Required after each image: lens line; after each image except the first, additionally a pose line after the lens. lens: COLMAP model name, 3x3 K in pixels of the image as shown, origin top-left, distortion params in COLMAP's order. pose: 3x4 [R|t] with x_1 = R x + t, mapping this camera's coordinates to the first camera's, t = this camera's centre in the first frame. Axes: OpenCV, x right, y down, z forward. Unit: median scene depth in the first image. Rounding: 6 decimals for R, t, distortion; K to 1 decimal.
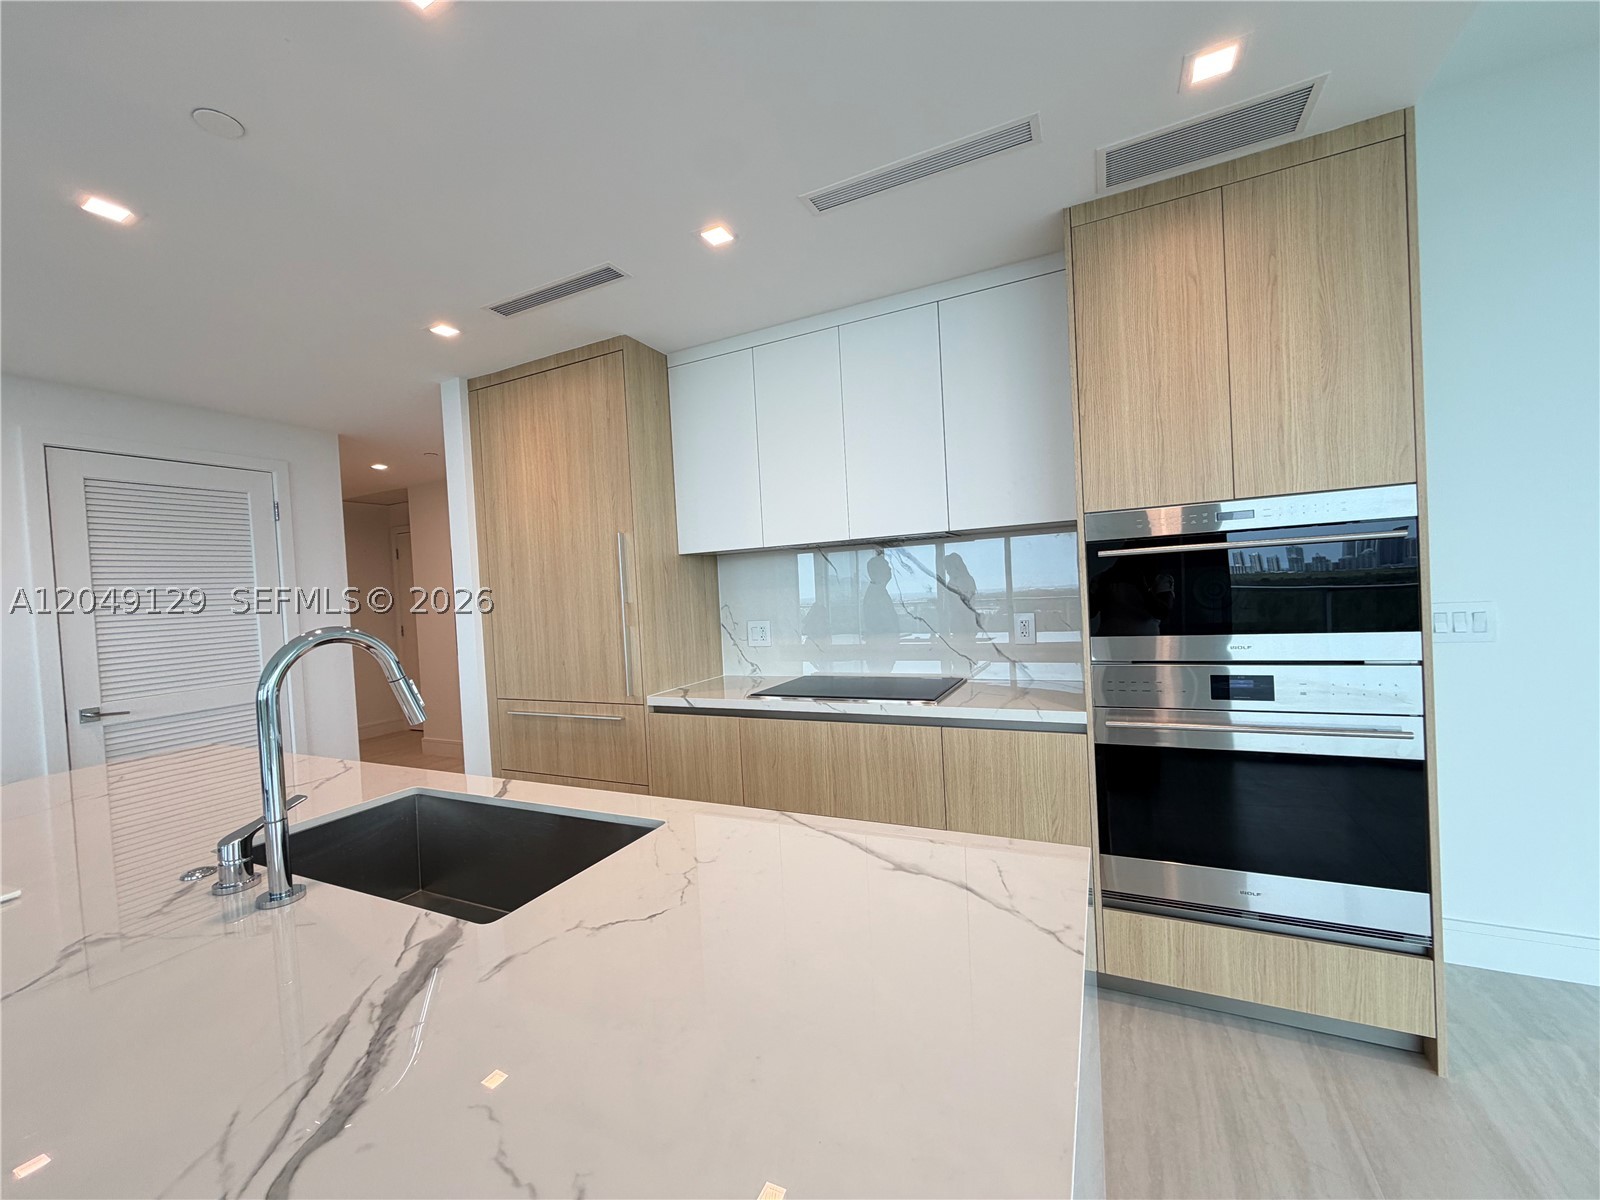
lens RADIAL K [[639.2, 0, 795.0], [0, 639.2, 596.0], [0, 0, 1]] dist [-0.000410, -0.000333]
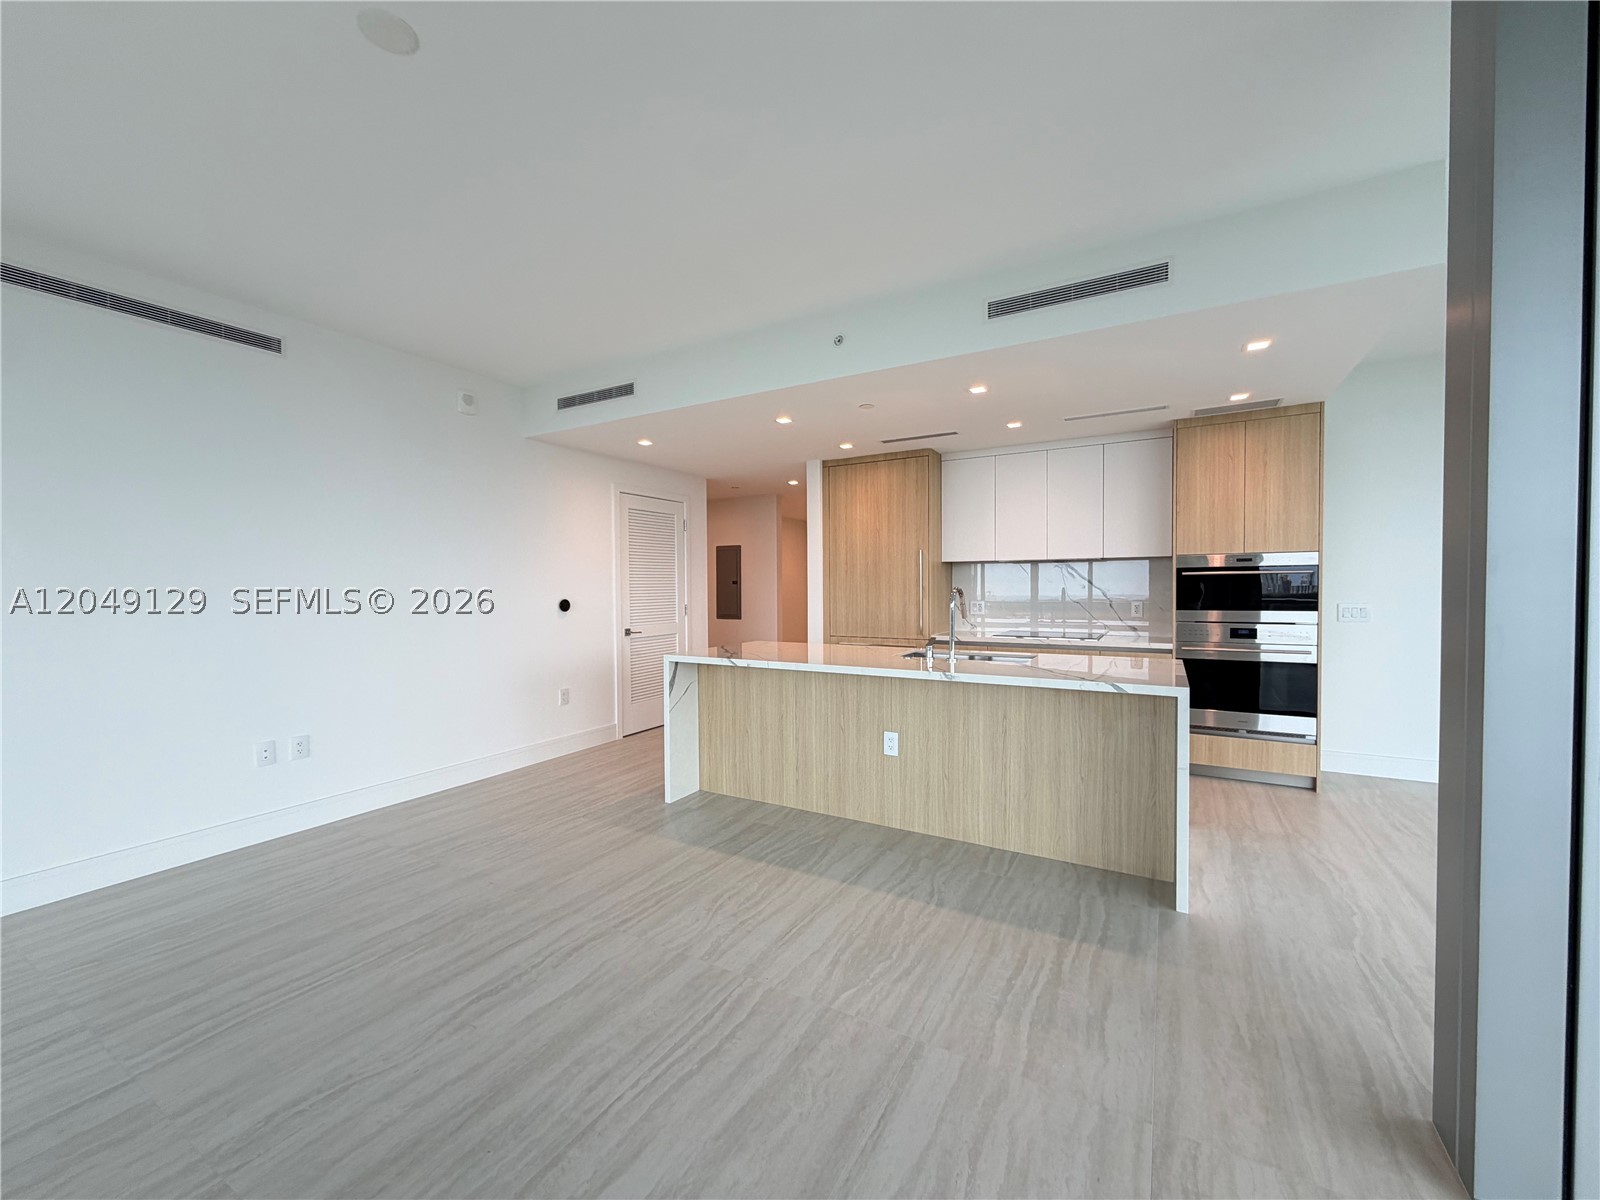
lens RADIAL K [[639.2, 0, 794.7], [0, 639.2, 595.5], [0, 0, 1]] dist [-0.000410, -0.000333]
pose [[0.996527, 0.049094, -0.067251, -0.713131], [-0.048907, 0.998794, 0.004426, 0.067001], [0.067387, -0.001122, 0.997726, -1.307173]]
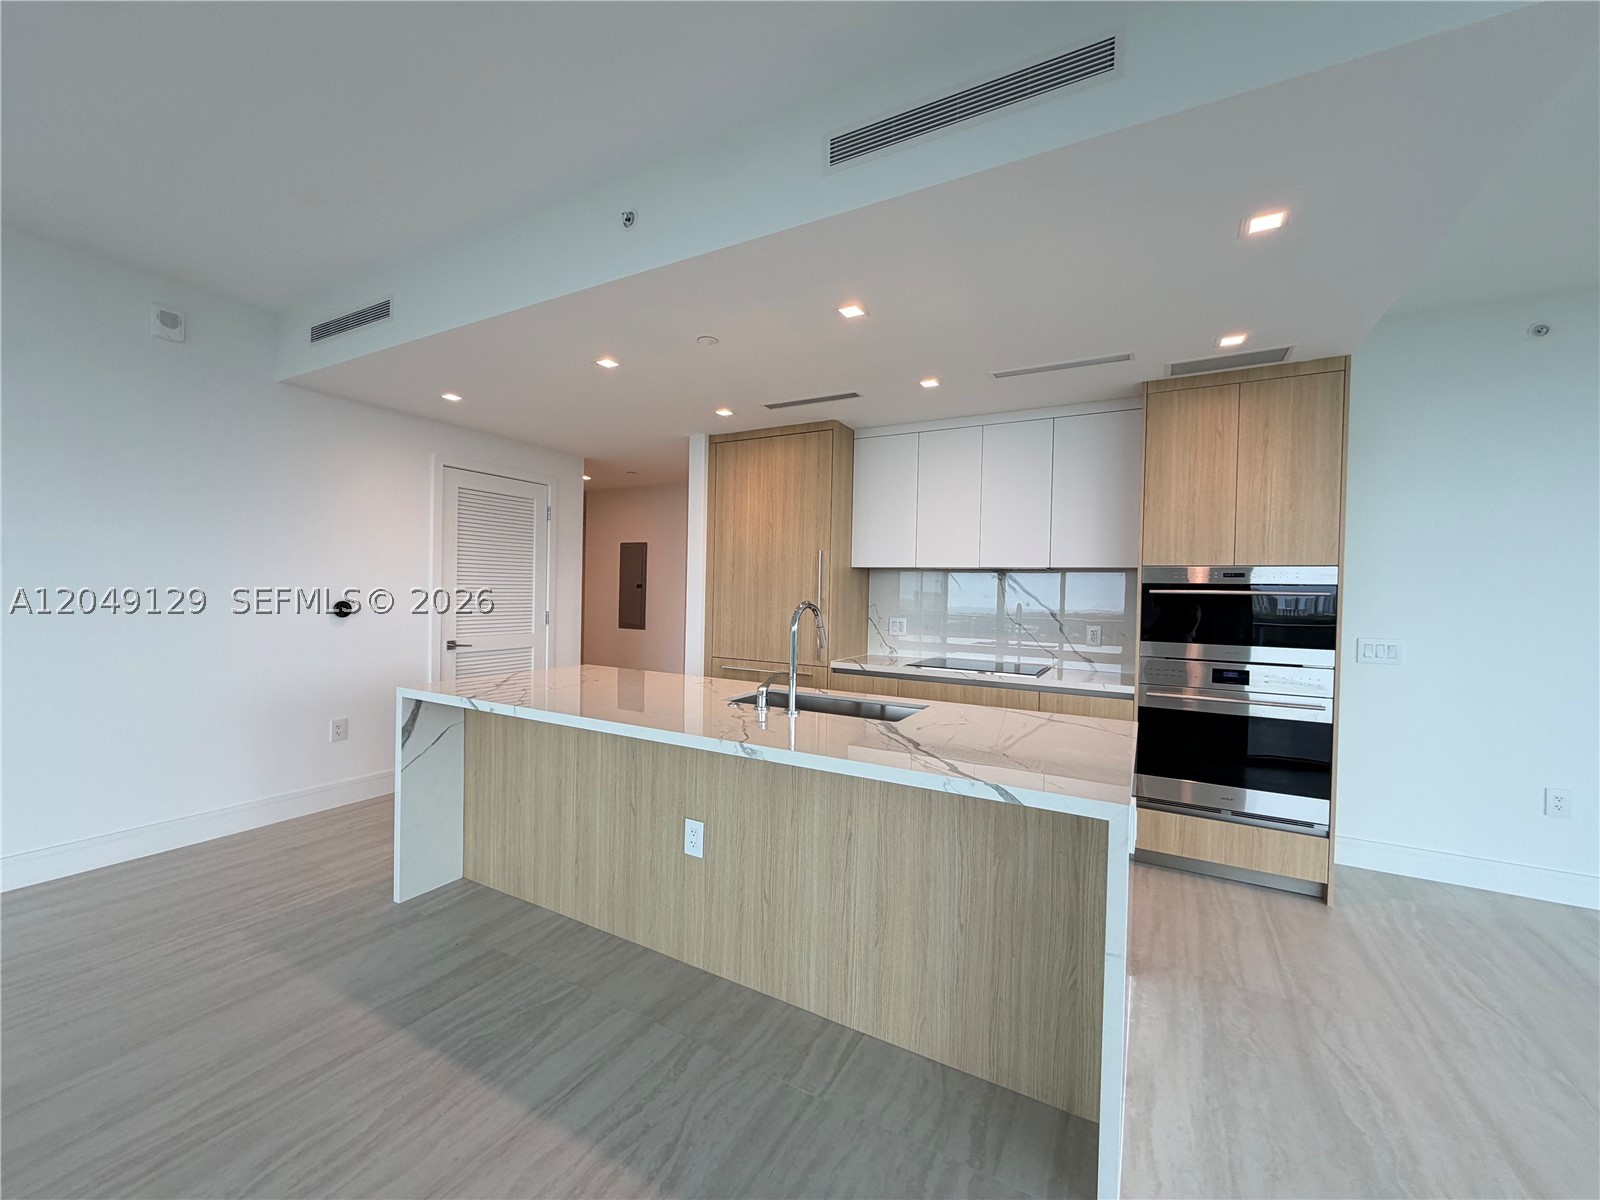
lens RADIAL K [[639.2, 0, 794.9], [0, 639.2, 596.3], [0, 0, 1]] dist [-0.000410, -0.000333]
pose [[0.995549, 0.077764, -0.053249, -0.339524], [-0.078139, 0.996930, -0.004990, 0.026849], [0.052698, 0.009129, 0.998569, -0.679417]]
